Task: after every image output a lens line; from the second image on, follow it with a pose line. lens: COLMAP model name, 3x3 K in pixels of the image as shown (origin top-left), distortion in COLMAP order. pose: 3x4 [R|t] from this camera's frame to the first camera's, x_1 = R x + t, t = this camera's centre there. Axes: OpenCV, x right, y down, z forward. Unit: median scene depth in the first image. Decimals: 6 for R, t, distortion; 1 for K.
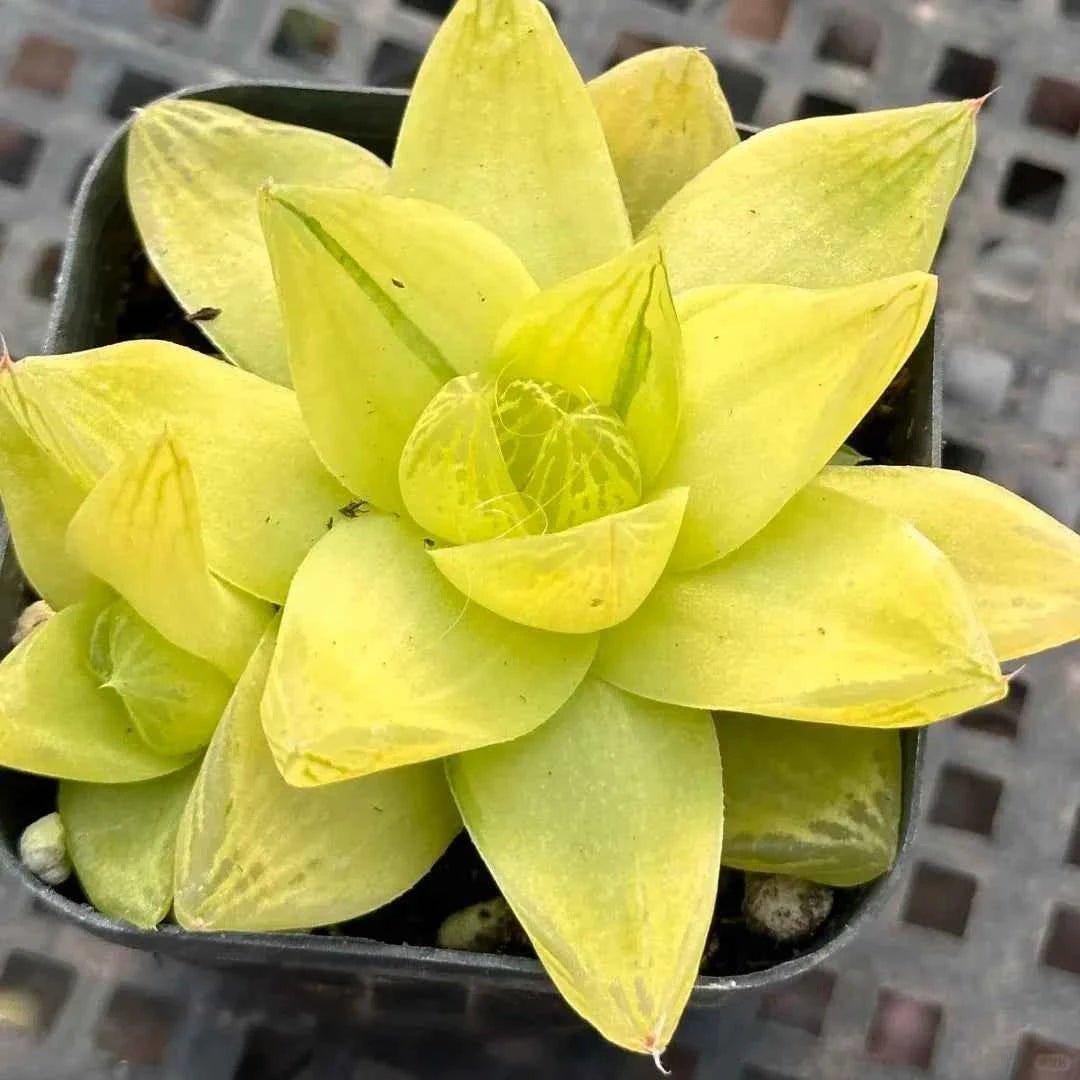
lens RADIAL K [[1755.5, 0, 540.0], [0, 1755.5, 540.0], [0, 0, 1]] dist [0.054136, 0.055217]
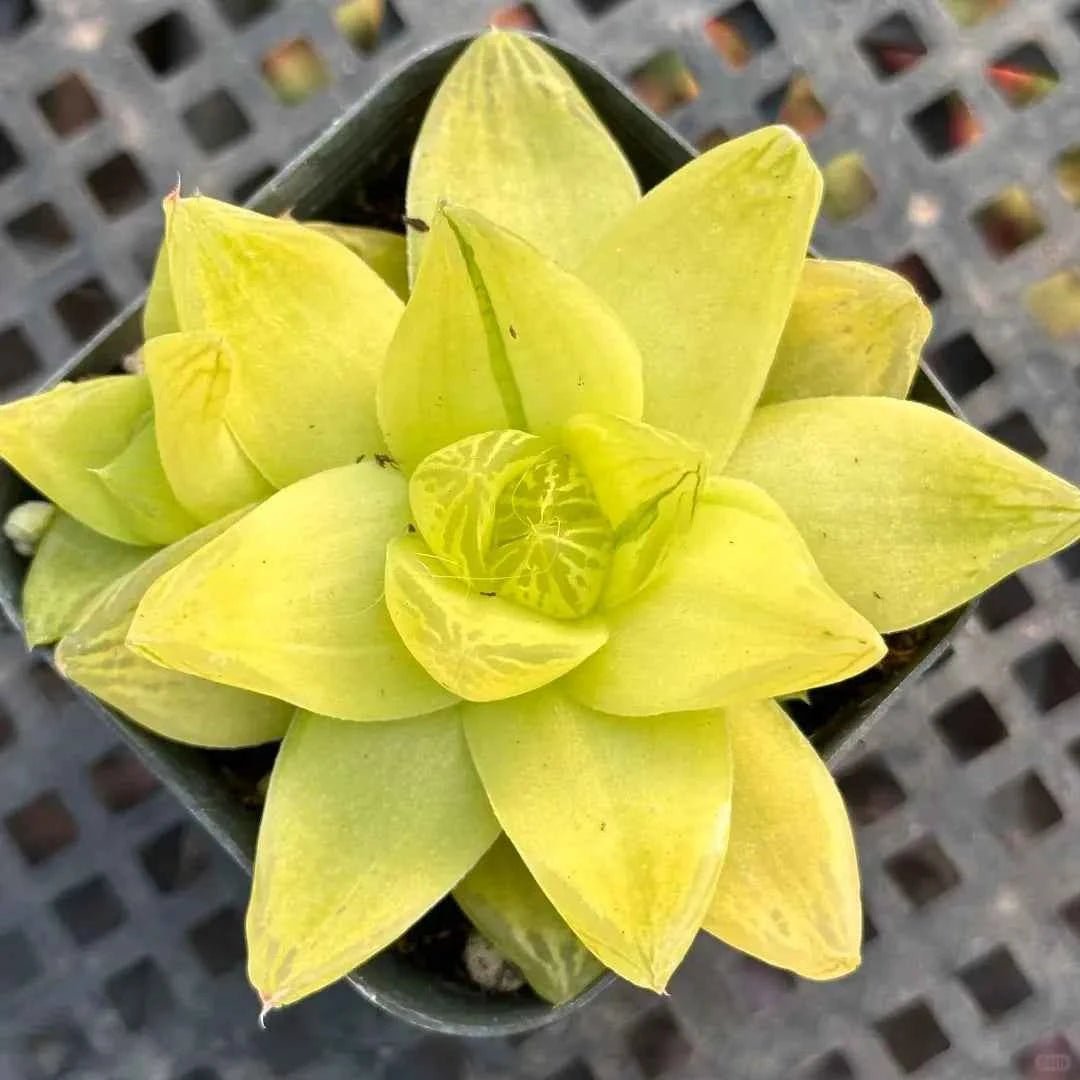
lens RADIAL K [[1561.1, 0, 539.9], [0, 1561.1, 526.6], [0, 0, 1]] dist [0.041061, 0.006888]
pose [[0.773823, 0.619648, -0.131283, 0.134286], [-0.589827, 0.780487, 0.207230, -0.261799], [0.230874, -0.082925, 0.969443, 0.049662]]
